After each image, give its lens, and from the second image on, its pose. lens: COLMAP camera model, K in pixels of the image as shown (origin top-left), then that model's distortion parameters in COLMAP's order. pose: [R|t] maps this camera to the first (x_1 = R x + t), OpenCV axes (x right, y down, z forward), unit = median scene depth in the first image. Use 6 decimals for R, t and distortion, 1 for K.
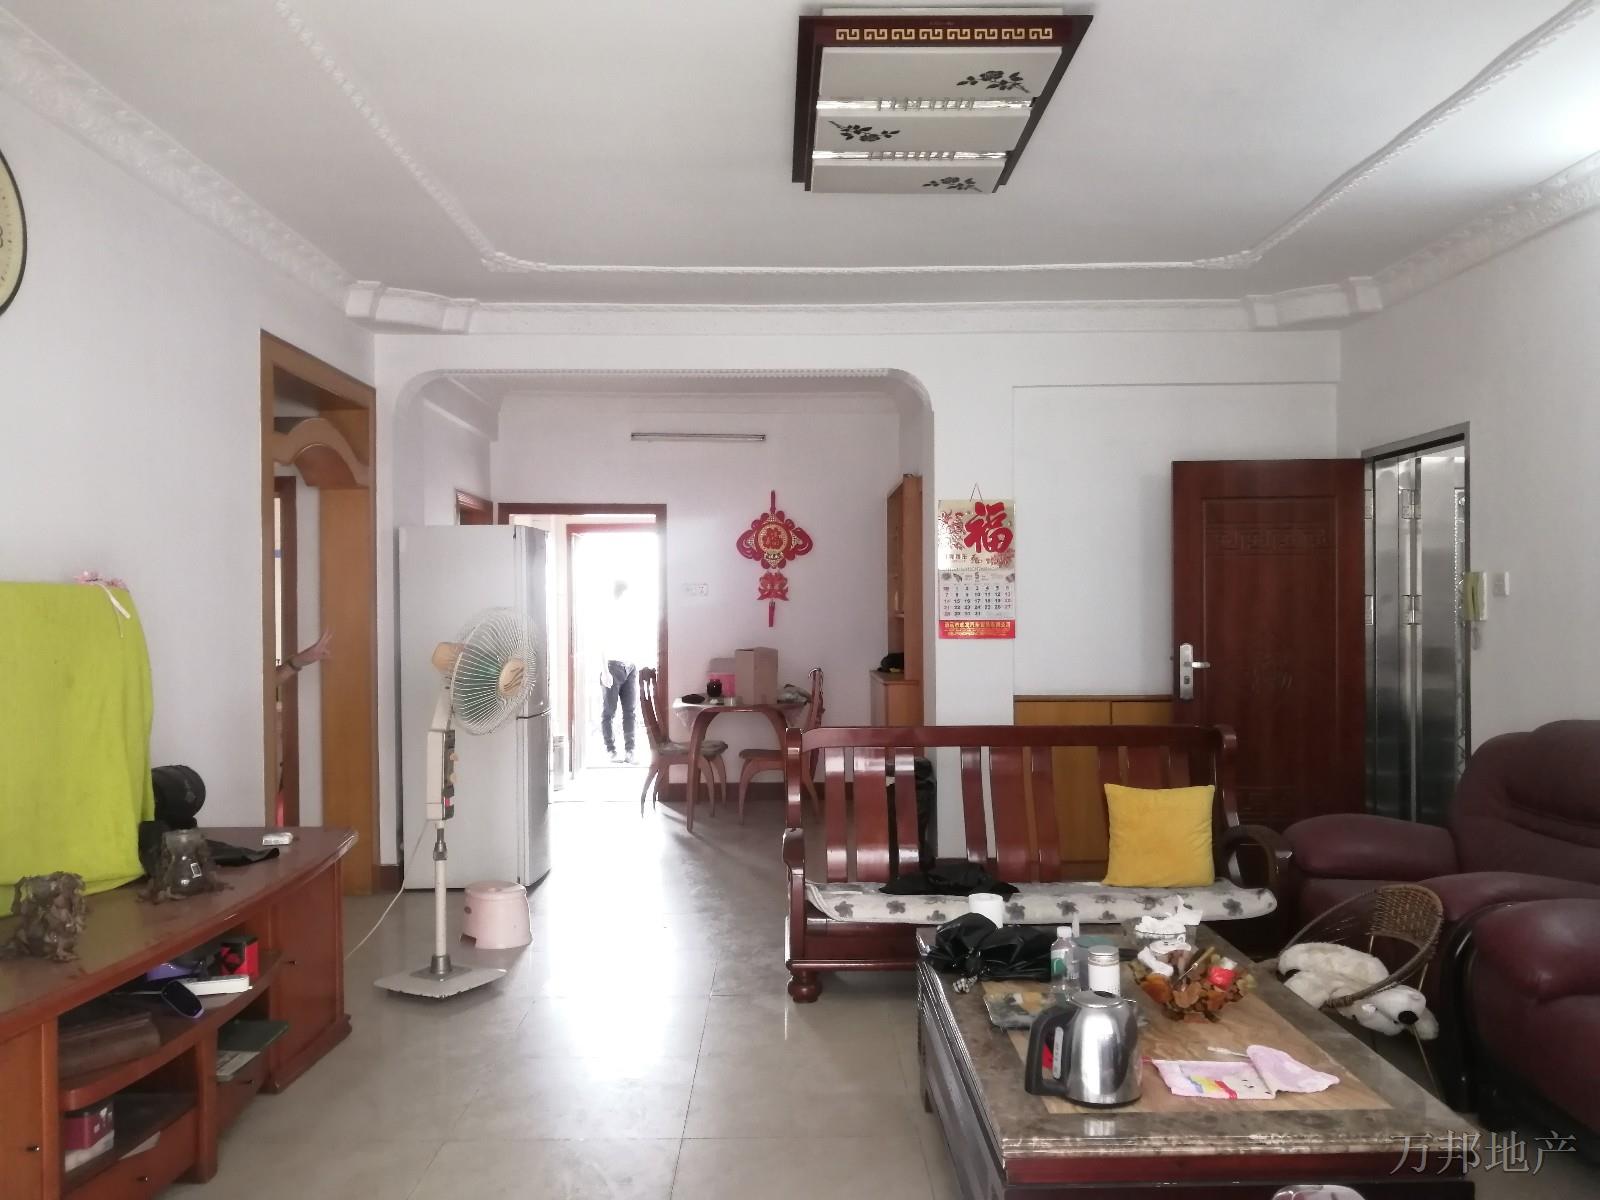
lens RADIAL K [[1271.9, 0, 805.1], [0, 1271.9, 601.1], [0, 0, 1]] dist [-0.002810, 0.000445]
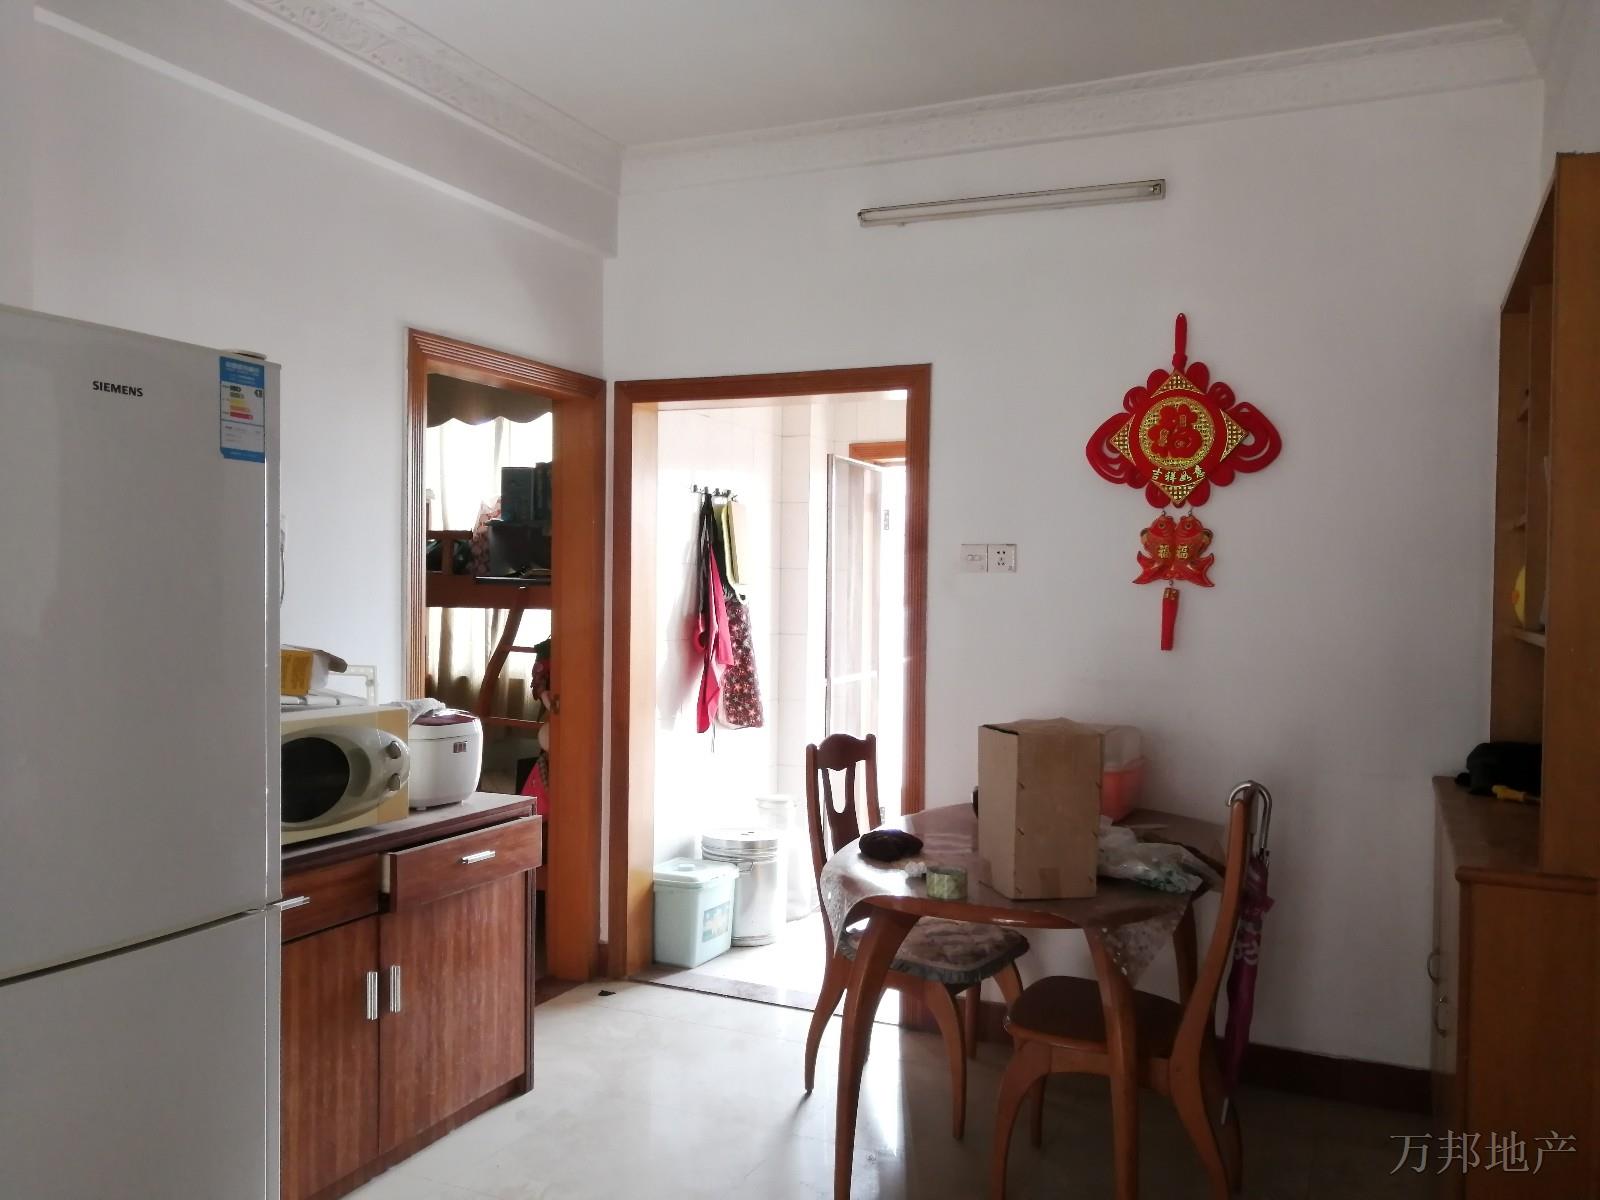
lens RADIAL K [[1271.9, 0, 799.3], [0, 1271.9, 603.0], [0, 0, 1]] dist [-0.002810, 0.000445]
pose [[0.898335, 0.024522, -0.438626, 0.080722], [-0.017803, 0.999653, 0.019423, -0.001212], [0.438950, -0.009640, 0.898460, 1.032100]]
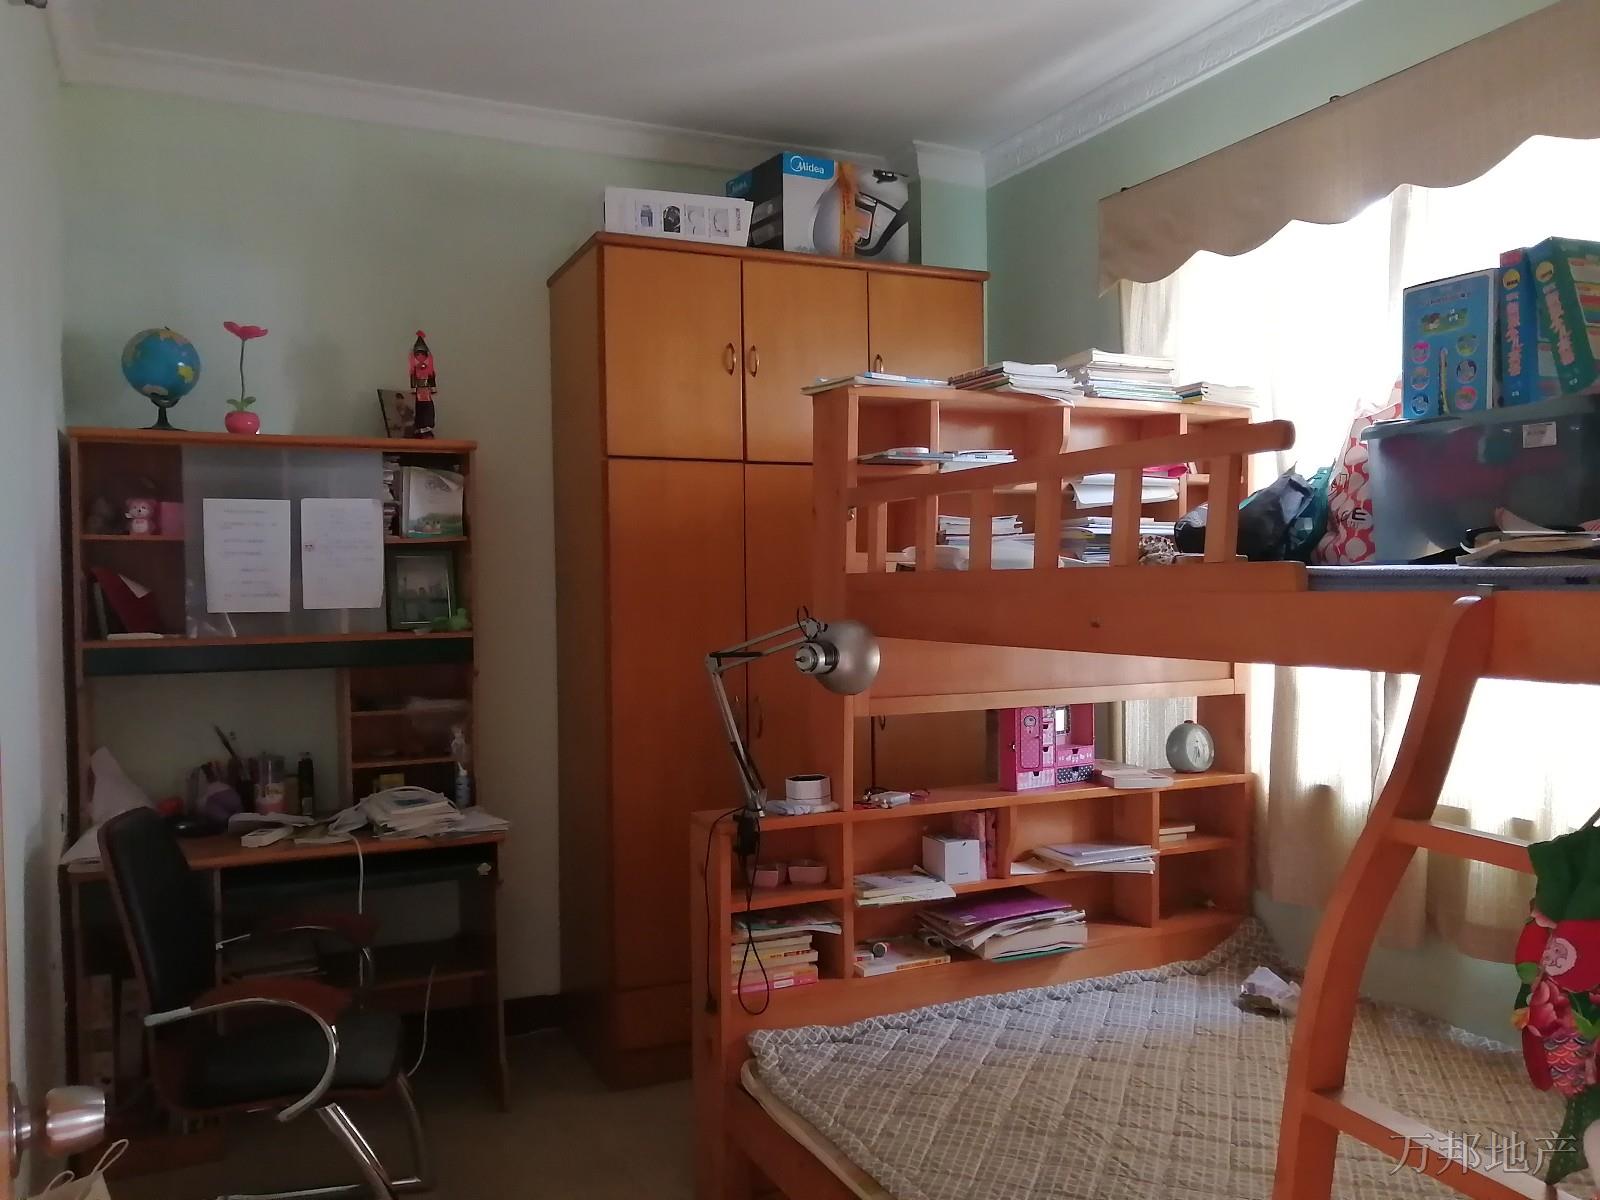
lens RADIAL K [[1271.9, 0, 803.0], [0, 1271.9, 598.5], [0, 0, 1]] dist [-0.002810, 0.000445]
pose [[0.408566, 0.017965, -0.912552, -0.244560], [0.006312, 0.999727, 0.022507, 0.001381], [0.912707, -0.014956, 0.408341, 1.444560]]
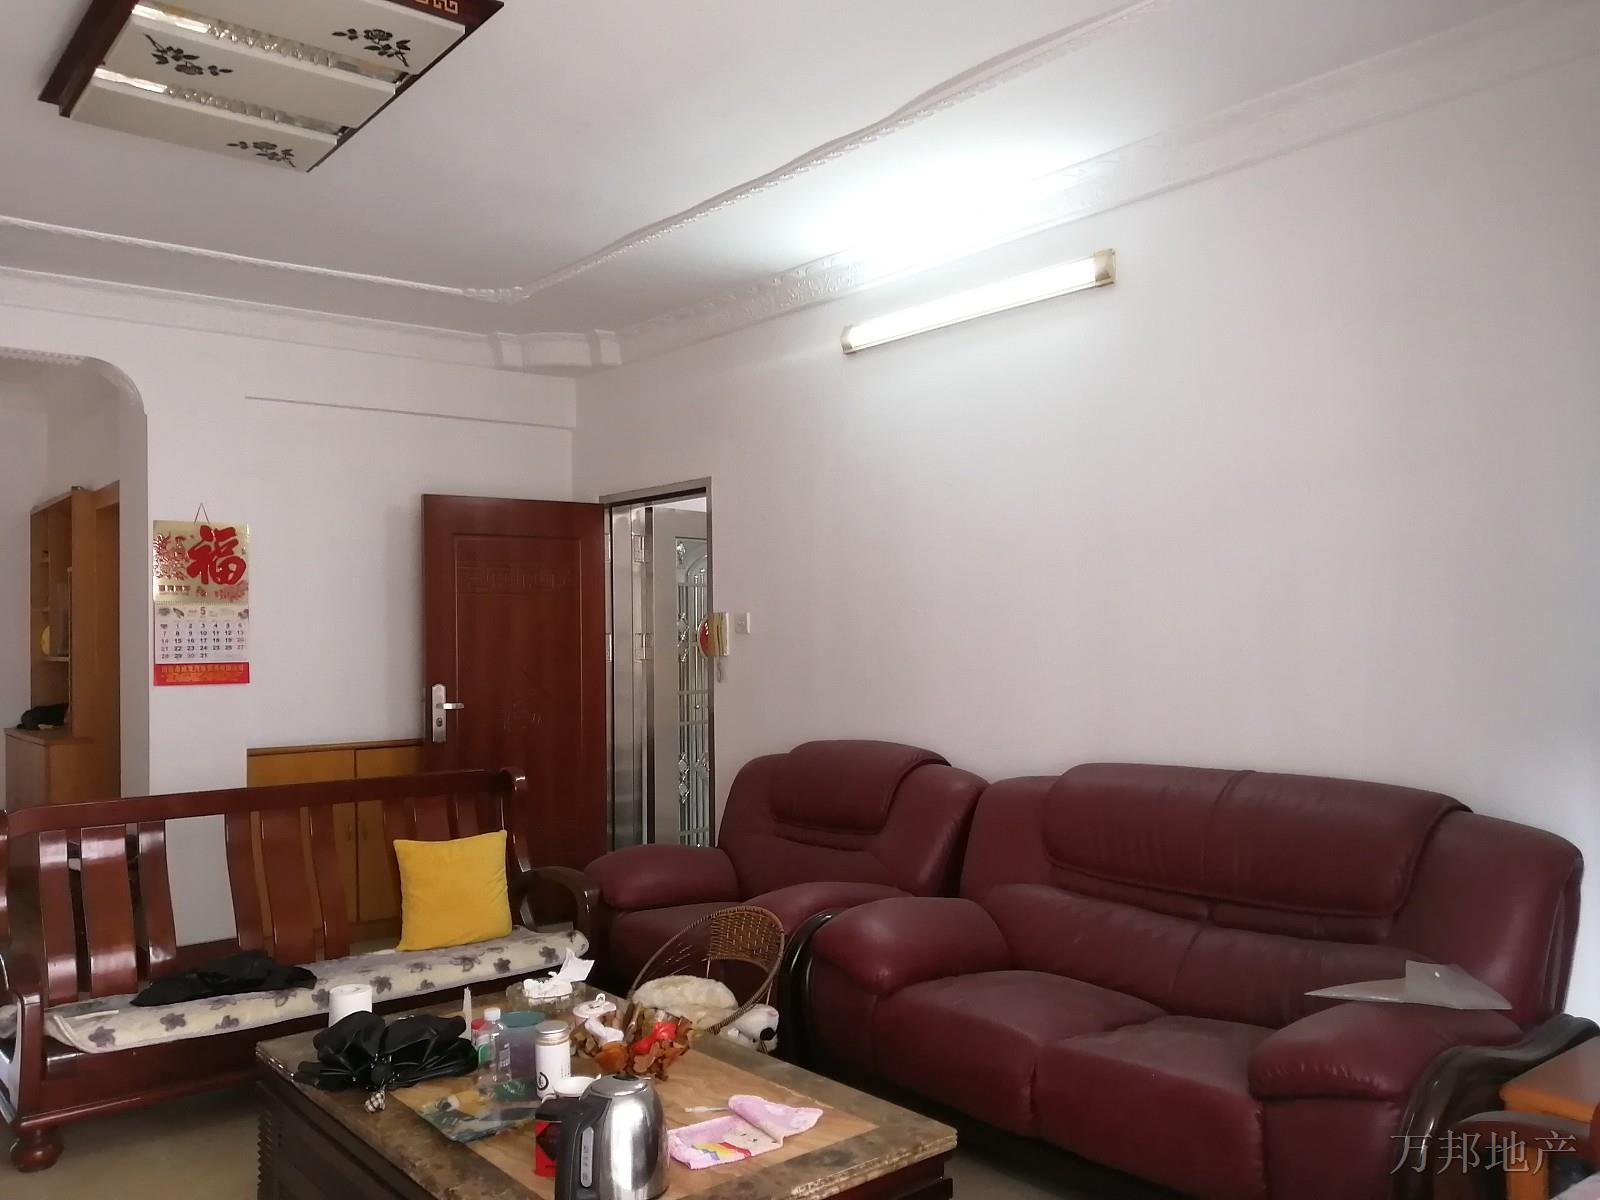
lens RADIAL K [[1271.9, 0, 799.2], [0, 1271.9, 600.7], [0, 0, 1]] dist [-0.002810, 0.000445]
pose [[0.778457, 0.014737, 0.627525, -0.113027], [0.004744, 0.999558, -0.029359, -0.000083], [-0.627680, 0.025832, 0.778043, 0.102022]]
